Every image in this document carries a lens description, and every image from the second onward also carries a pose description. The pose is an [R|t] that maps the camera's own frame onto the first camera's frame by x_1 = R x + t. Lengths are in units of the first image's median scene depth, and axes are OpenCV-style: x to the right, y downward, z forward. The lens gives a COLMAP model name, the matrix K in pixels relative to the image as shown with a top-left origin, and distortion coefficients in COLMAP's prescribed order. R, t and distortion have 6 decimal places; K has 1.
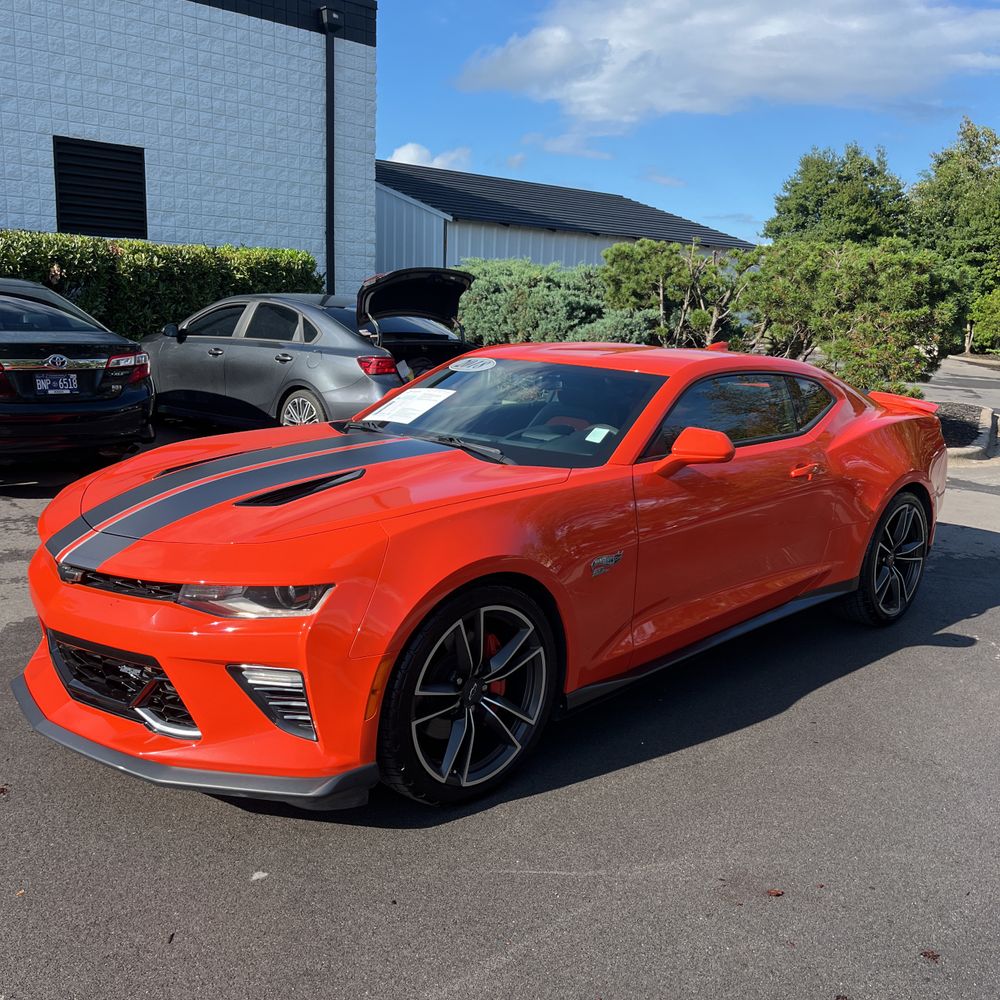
lens RADIAL K [[1019.2, 0, 523.9], [0, 1019.2, 510.2], [0, 0, 1]] dist [0.019048, 0.000000]
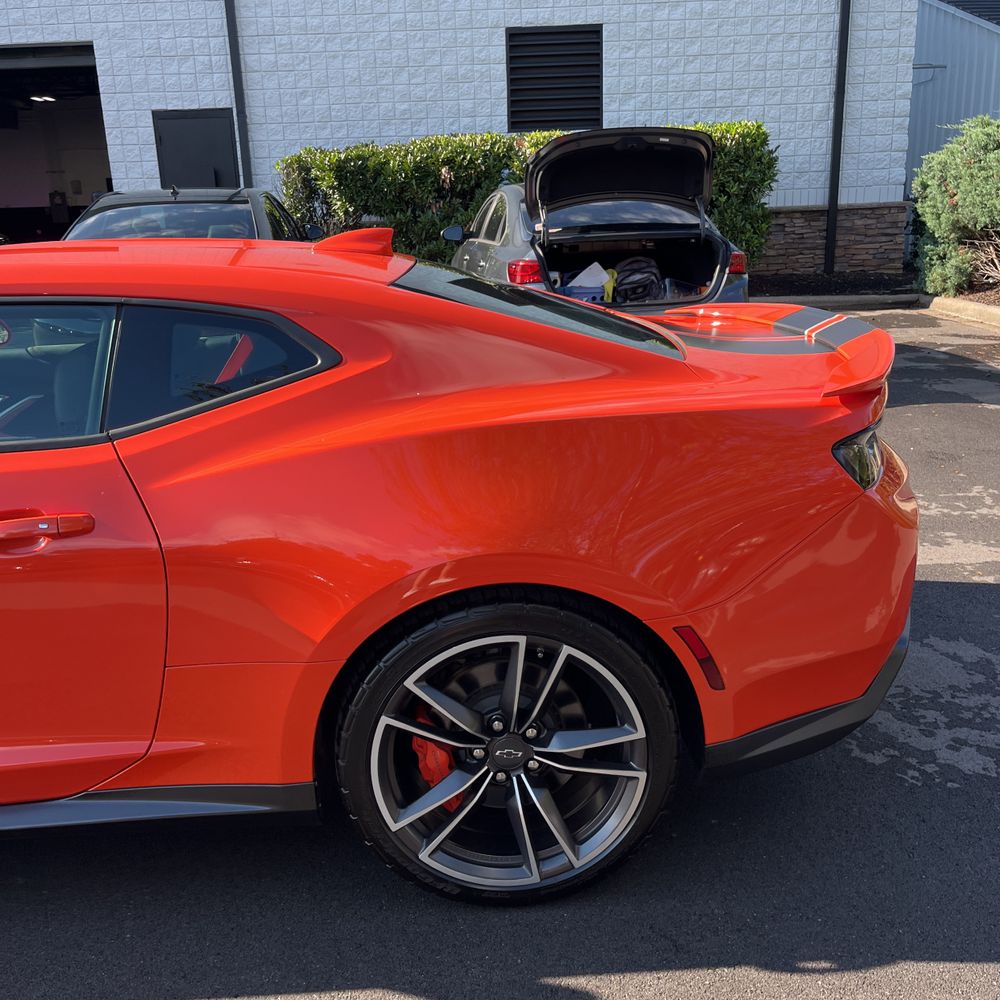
lens RADIAL K [[1019.2, 0, 472.6], [0, 1019.2, 516.3], [0, 0, 1]] dist [0.019048, 0.000000]
pose [[0.724997, 0.144680, -0.673385, 0.216093], [-0.074046, 0.988394, 0.132641, -0.036074], [0.684761, -0.046303, 0.727296, 0.246413]]
